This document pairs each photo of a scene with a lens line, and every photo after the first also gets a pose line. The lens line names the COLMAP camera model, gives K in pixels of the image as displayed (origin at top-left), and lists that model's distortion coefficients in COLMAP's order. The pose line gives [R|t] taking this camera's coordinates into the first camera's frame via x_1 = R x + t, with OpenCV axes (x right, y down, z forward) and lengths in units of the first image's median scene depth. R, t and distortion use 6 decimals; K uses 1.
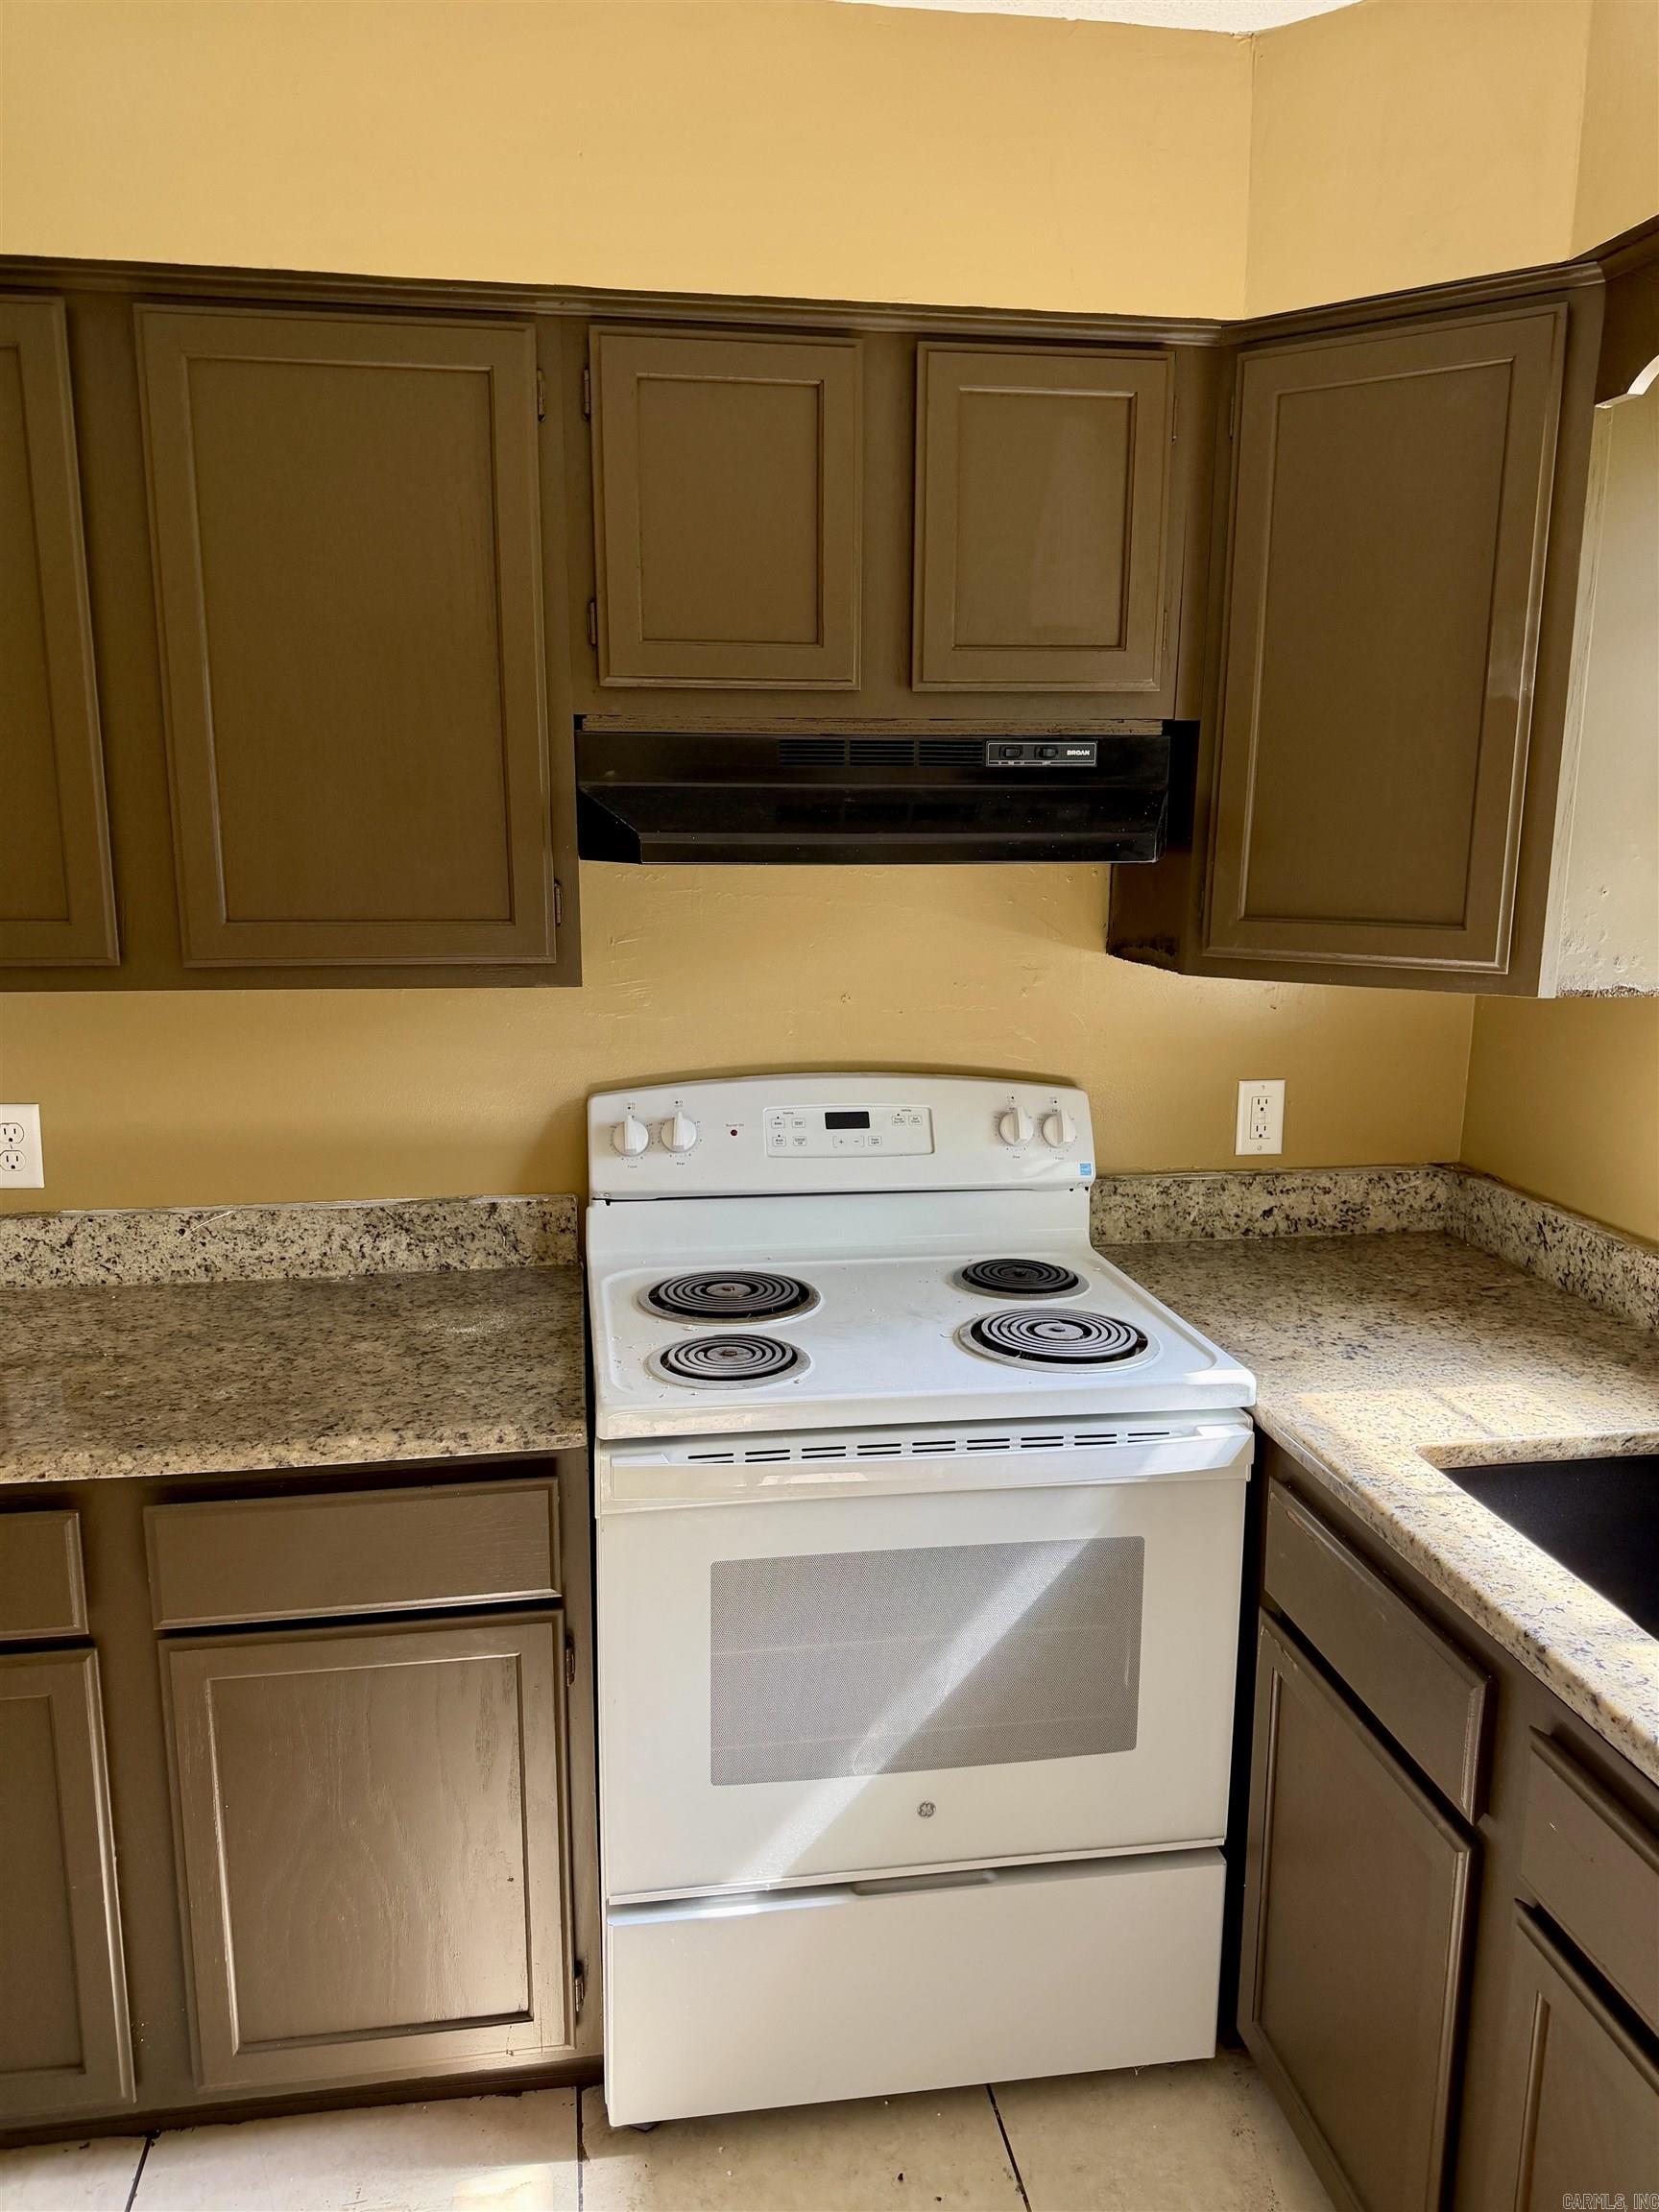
lens RADIAL K [[1560.5, 0, 817.0], [0, 1560.5, 1109.9], [0, 0, 1]] dist [0.126988, -0.215853]
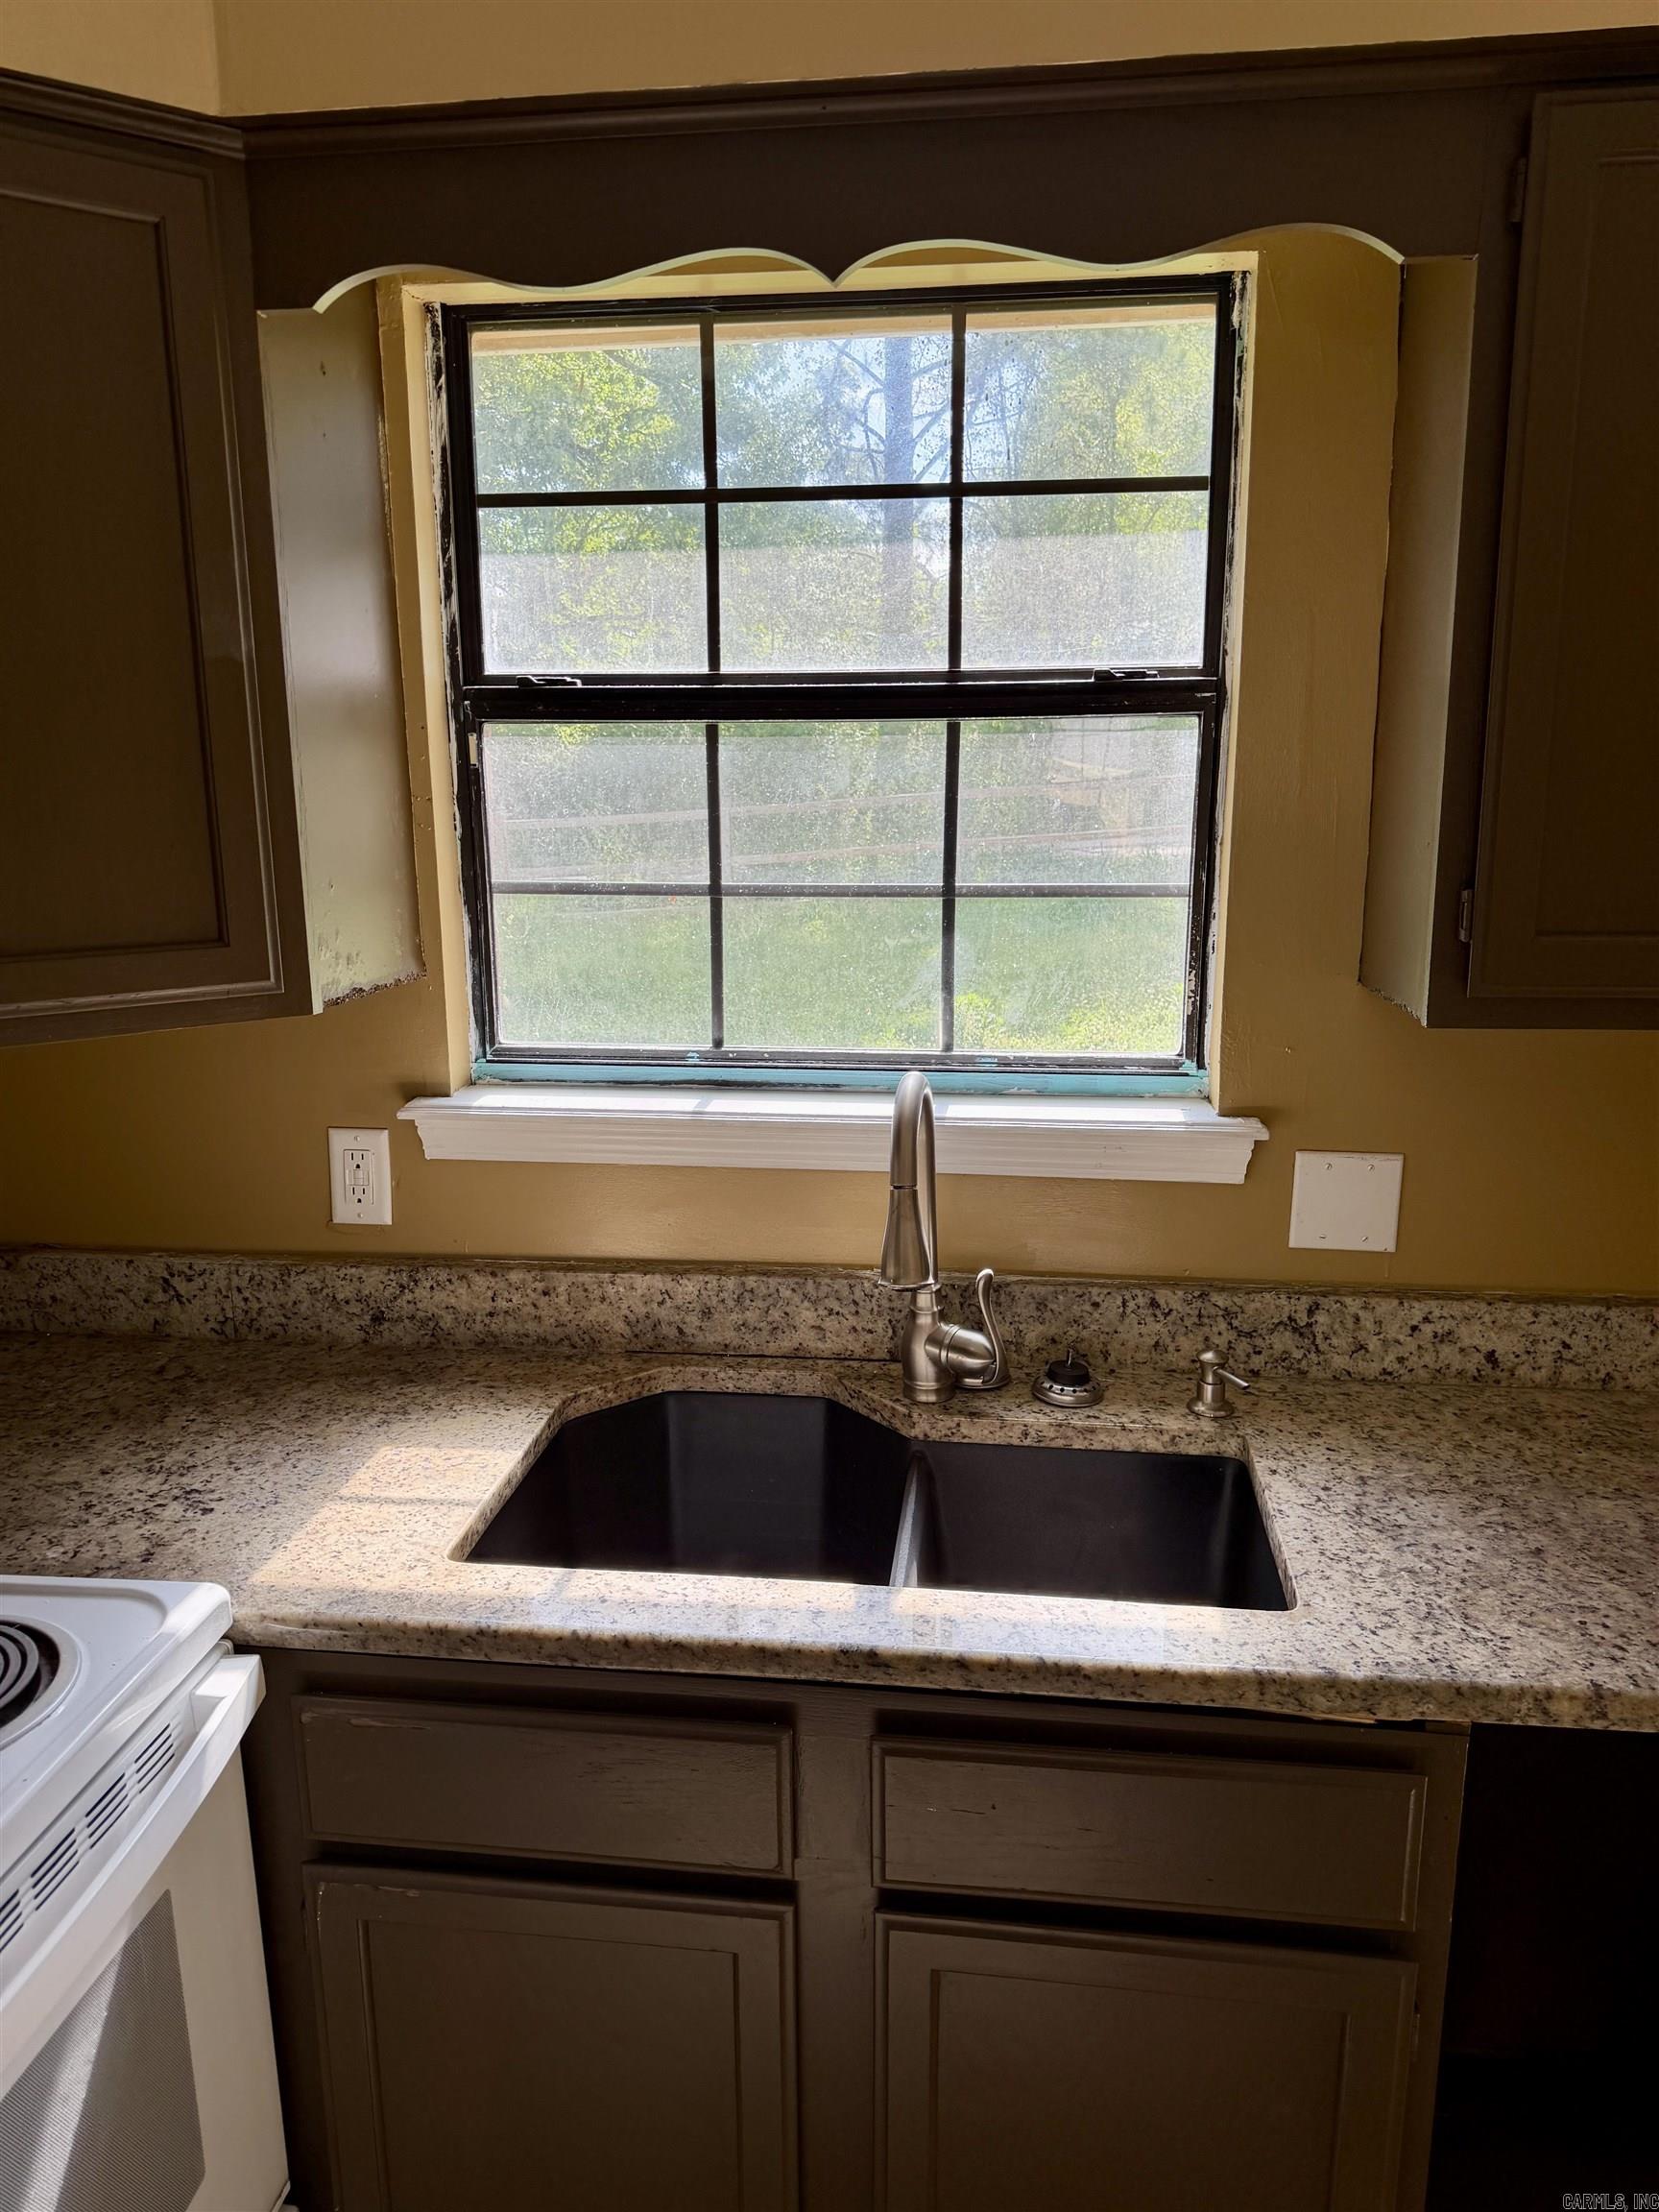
lens RADIAL K [[1560.5, 0, 817.0], [0, 1560.5, 1109.9], [0, 0, 1]] dist [0.126988, -0.215853]
pose [[0.277937, -0.215539, 0.936106, -0.239521], [0.194543, 0.966938, 0.164876, -0.092899], [-0.940693, 0.136288, 0.310679, 0.410909]]
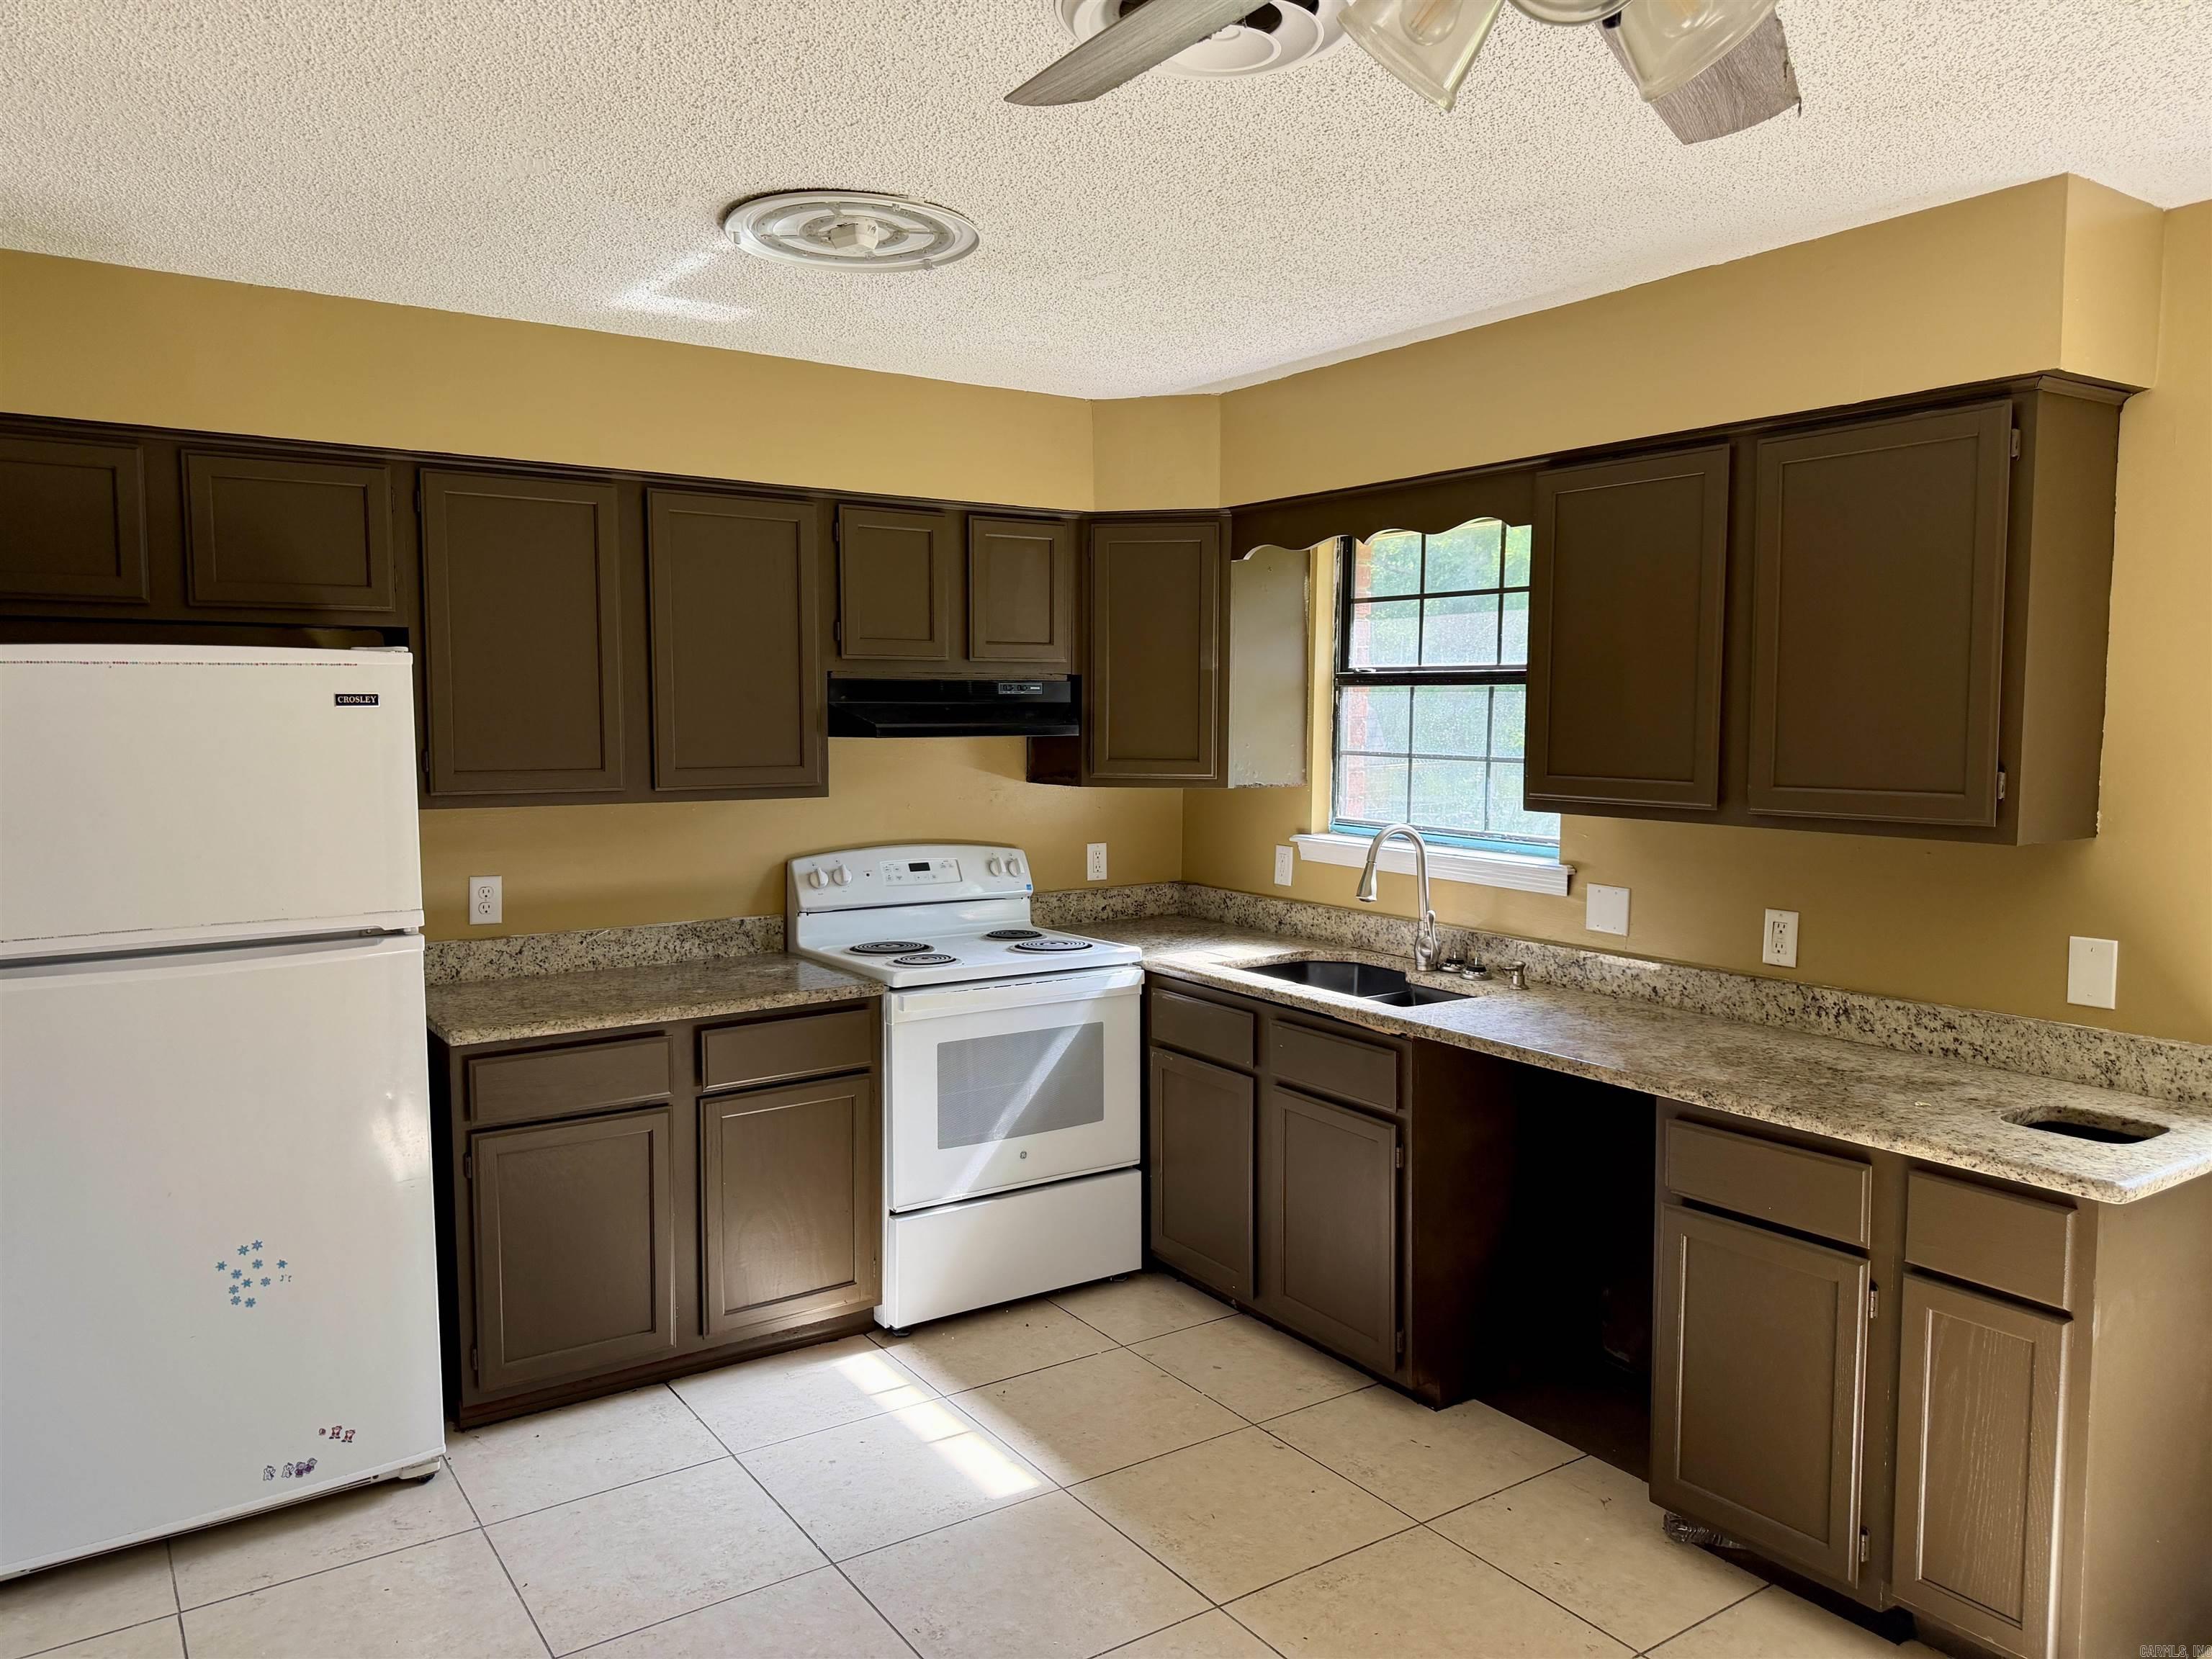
lens RADIAL K [[1572.4, 0, 1112.4], [0, 1572.4, 810.9], [0, 0, 1]] dist [0.084601, -0.101007]
pose [[0.901715, -0.032149, 0.431133, -0.651071], [0.084342, 0.991151, -0.102494, 0.170113], [-0.424023, 0.128784, 0.896448, -0.948205]]
